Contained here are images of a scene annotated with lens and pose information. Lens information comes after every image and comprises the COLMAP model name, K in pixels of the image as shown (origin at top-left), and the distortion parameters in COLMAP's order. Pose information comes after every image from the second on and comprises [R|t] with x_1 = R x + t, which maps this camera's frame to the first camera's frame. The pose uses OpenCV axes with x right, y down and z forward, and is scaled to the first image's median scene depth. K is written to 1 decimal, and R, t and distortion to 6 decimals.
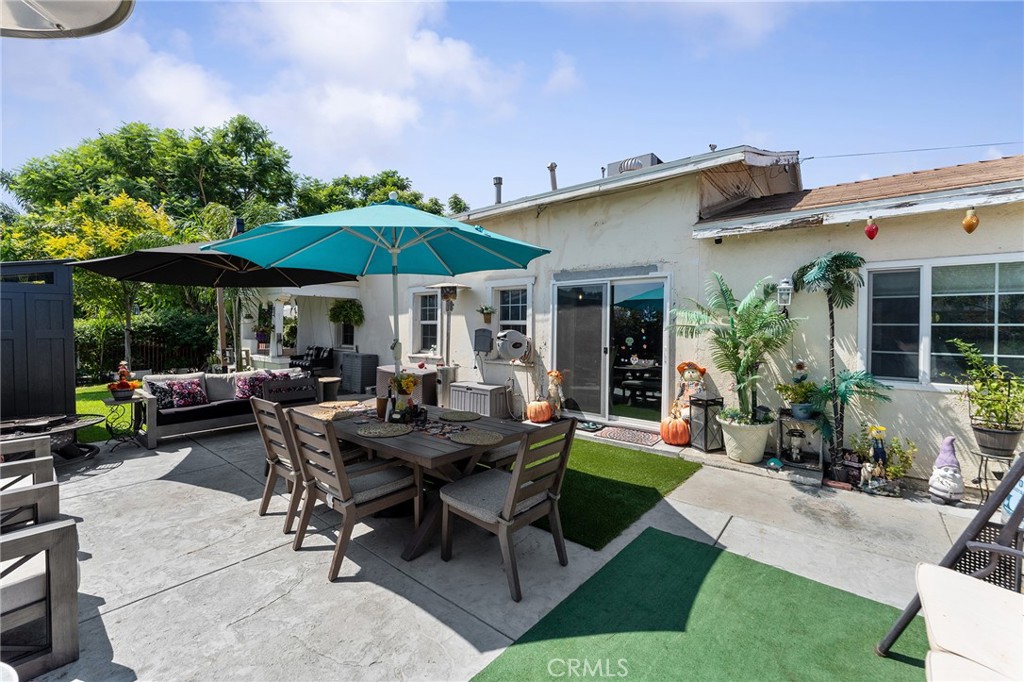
lens RADIAL K [[417.0, 0, 518.1], [0, 417.0, 337.5], [0, 0, 1]] dist [-0.005839, 0.000577]
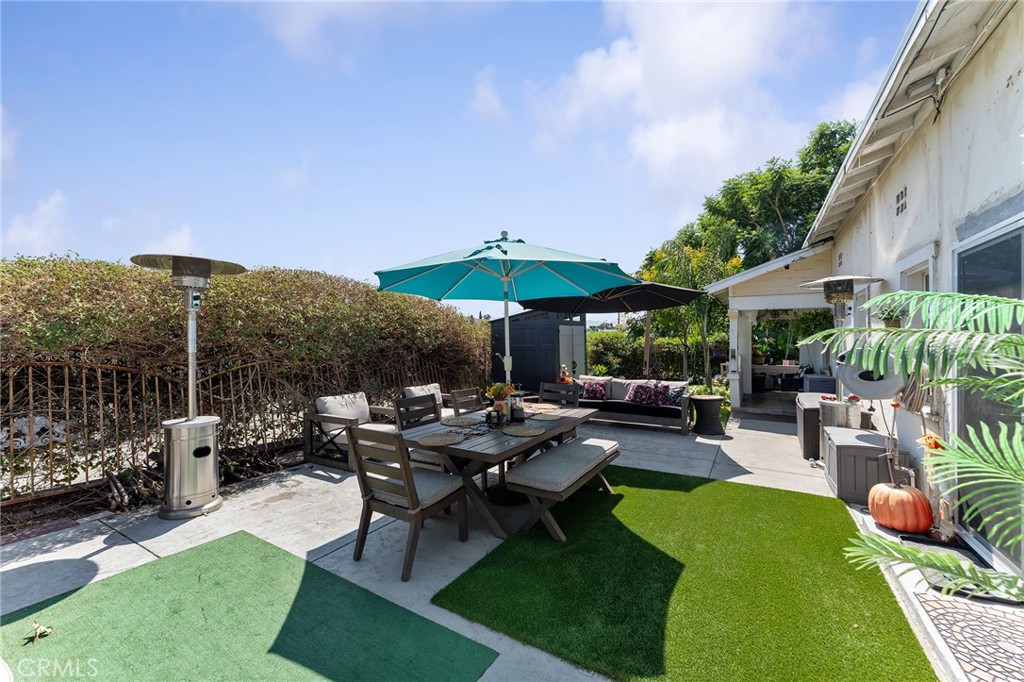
lens RADIAL K [[417.0, 0, 515.9], [0, 417.0, 342.0], [0, 0, 1]] dist [-0.005839, 0.000577]
pose [[0.161313, -0.003885, -0.986896, 1.093615], [-0.026854, 0.999605, -0.008324, -0.018336], [0.986538, 0.027845, 0.161145, 1.047346]]
